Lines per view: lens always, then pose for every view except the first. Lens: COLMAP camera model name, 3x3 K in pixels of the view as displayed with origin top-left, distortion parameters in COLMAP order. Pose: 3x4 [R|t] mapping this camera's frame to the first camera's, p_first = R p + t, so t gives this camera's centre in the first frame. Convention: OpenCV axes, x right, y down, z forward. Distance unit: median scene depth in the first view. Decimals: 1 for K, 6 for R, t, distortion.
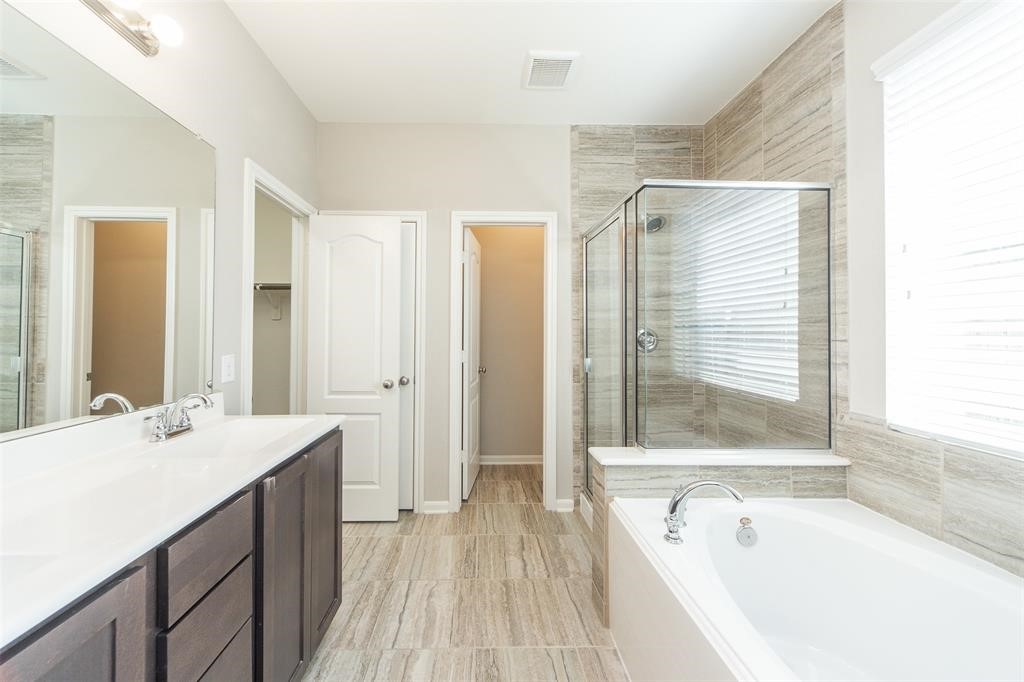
lens RADIAL K [[349.5, 0, 481.2], [0, 349.5, 332.3], [0, 0, 1]] dist [0.002453, 0.000002]
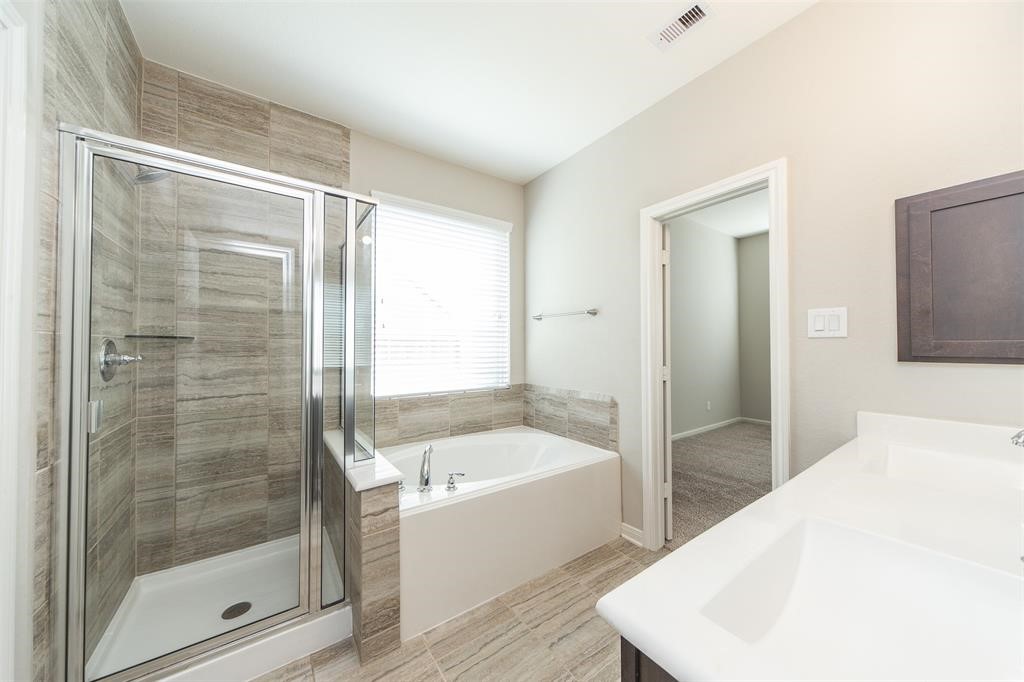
lens RADIAL K [[349.5, 0, 504.9], [0, 349.5, 338.9], [0, 0, 1]] dist [0.002453, 0.000002]
pose [[-0.557892, 0.019820, 0.829677, -0.691250], [0.000661, 0.999725, -0.023437, 0.004012], [-0.829913, -0.012527, -0.557752, 1.413721]]
